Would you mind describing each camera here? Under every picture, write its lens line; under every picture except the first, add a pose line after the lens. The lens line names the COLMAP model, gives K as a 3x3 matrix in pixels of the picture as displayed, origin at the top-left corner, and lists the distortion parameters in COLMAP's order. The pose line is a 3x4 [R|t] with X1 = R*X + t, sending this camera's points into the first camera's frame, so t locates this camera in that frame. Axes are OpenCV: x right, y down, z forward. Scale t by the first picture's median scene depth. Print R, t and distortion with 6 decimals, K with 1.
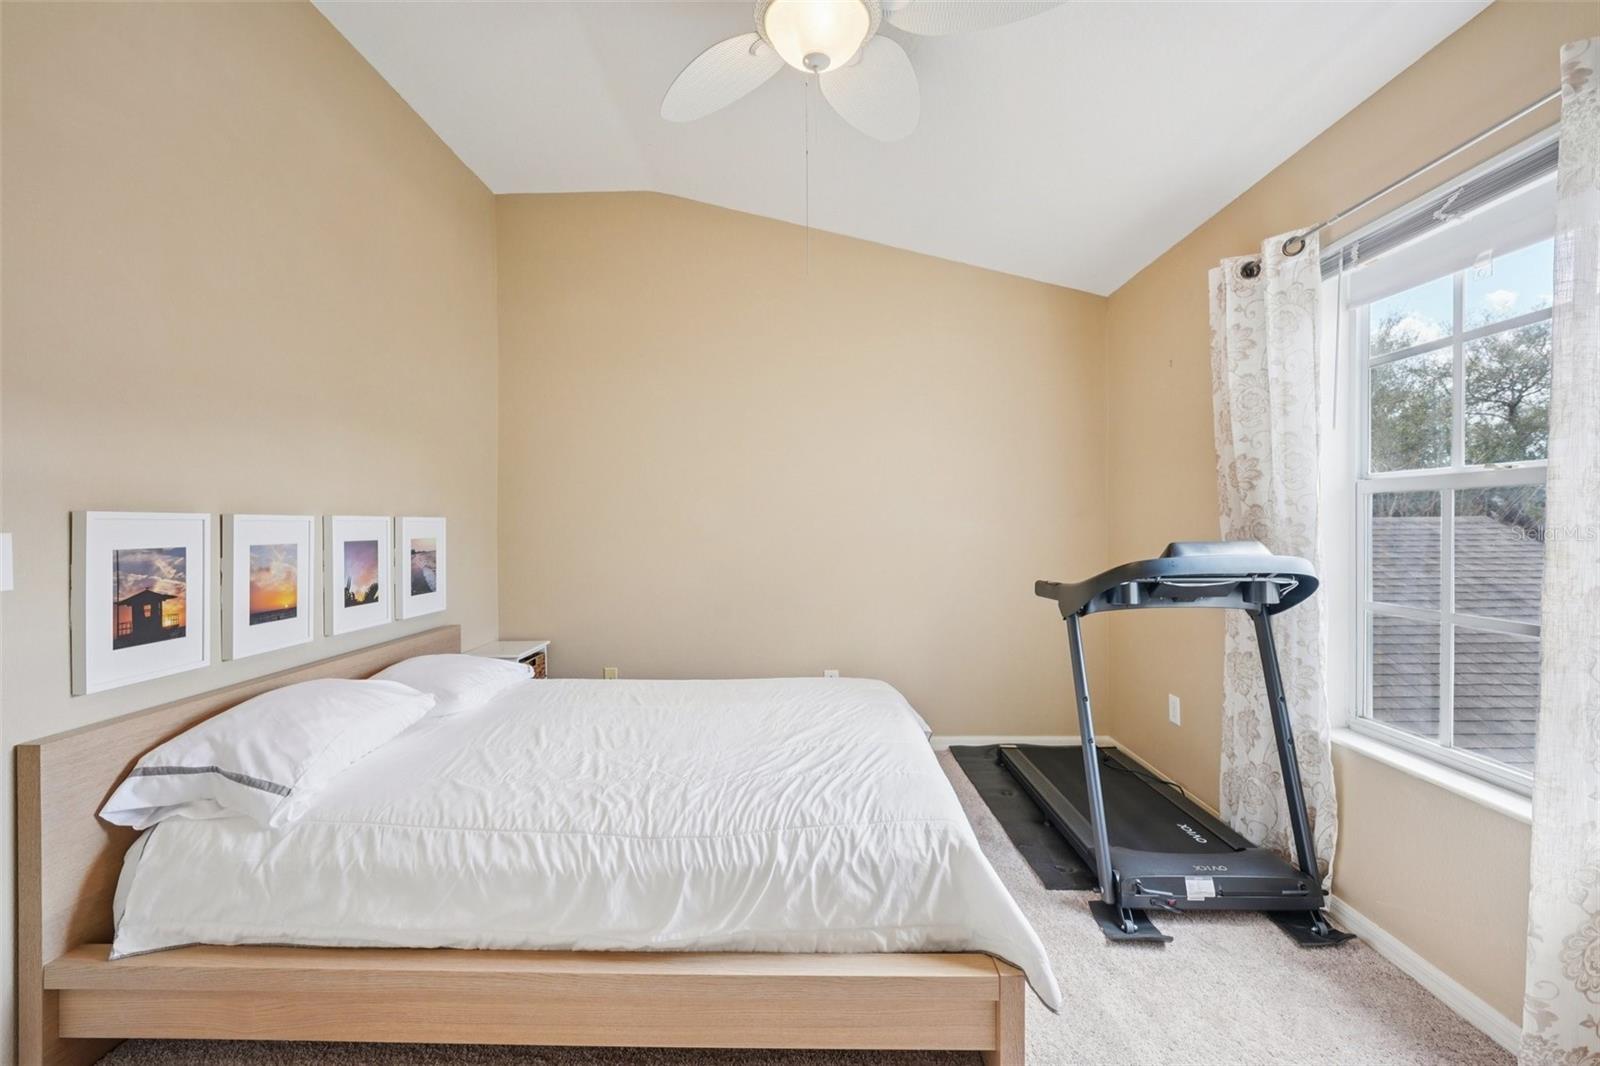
lens RADIAL K [[663.5, 0, 790.8], [0, 663.5, 531.0], [0, 0, 1]] dist [-0.016572, 0.005779]
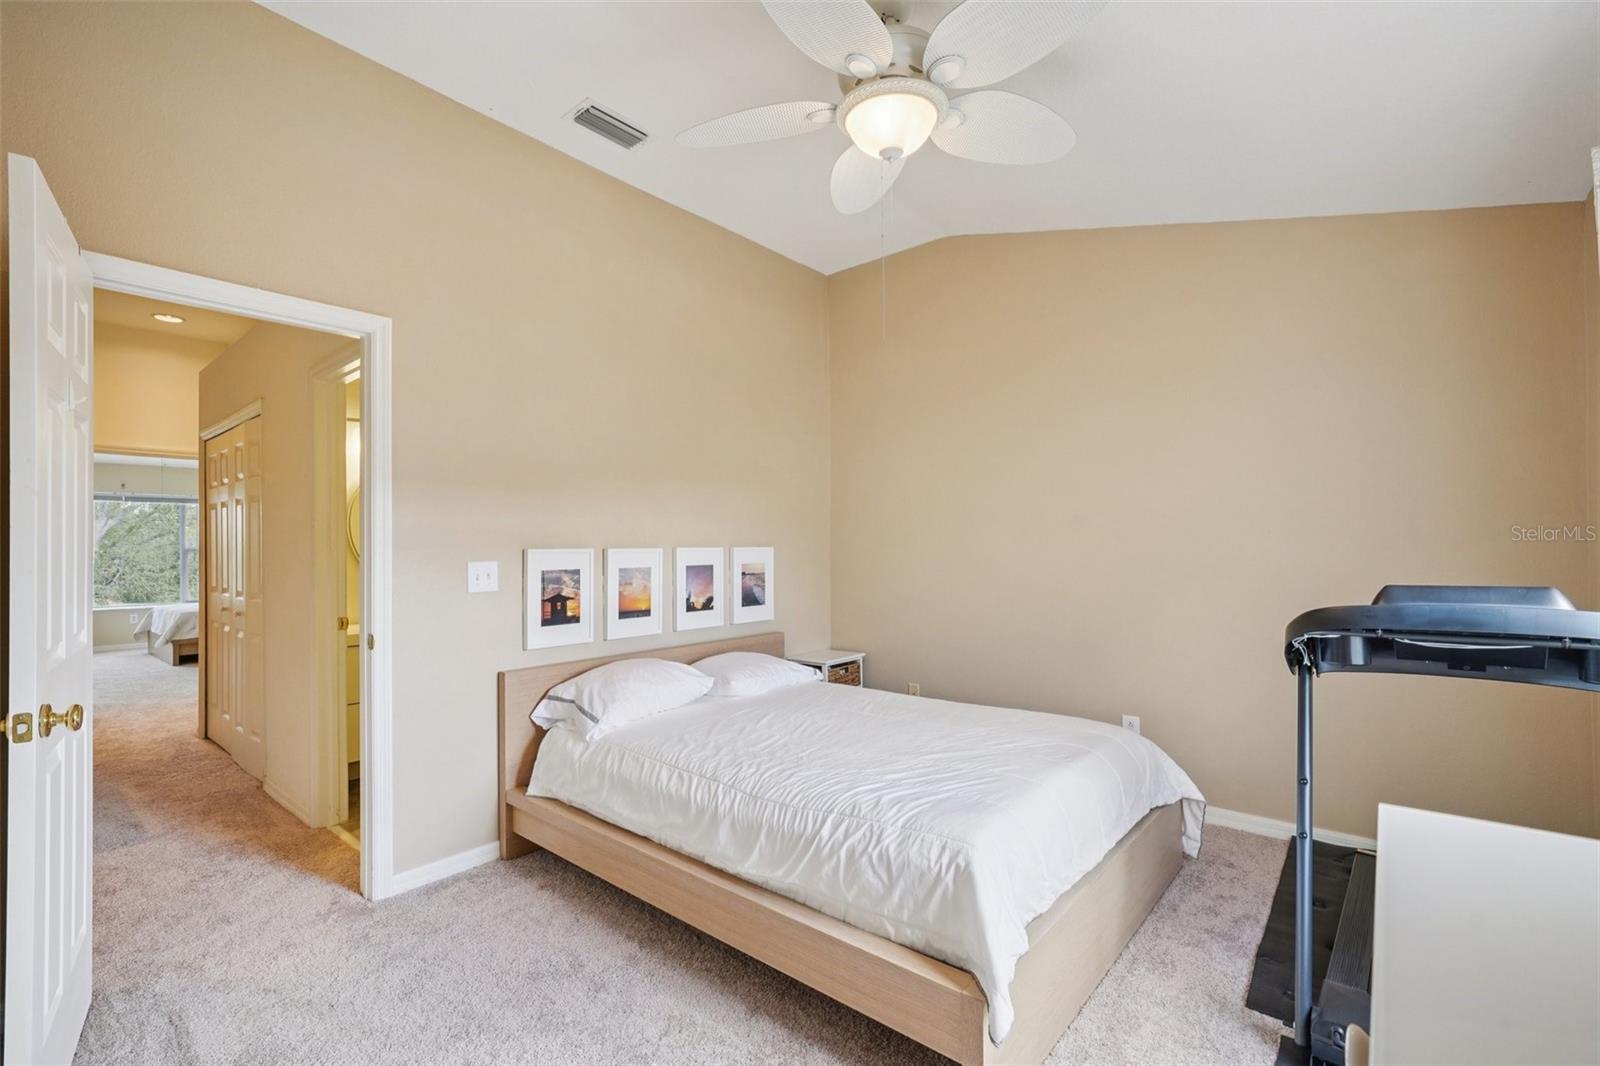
lens RADIAL K [[695.8, 0, 793.8], [0, 695.8, 539.5], [0, 0, 1]] dist [-0.010625, 0.006245]
pose [[0.774998, -0.009422, -0.631894, 0.644750], [-0.001365, 0.999862, -0.016582, -0.023073], [0.631963, 0.013714, 0.774877, -0.029274]]
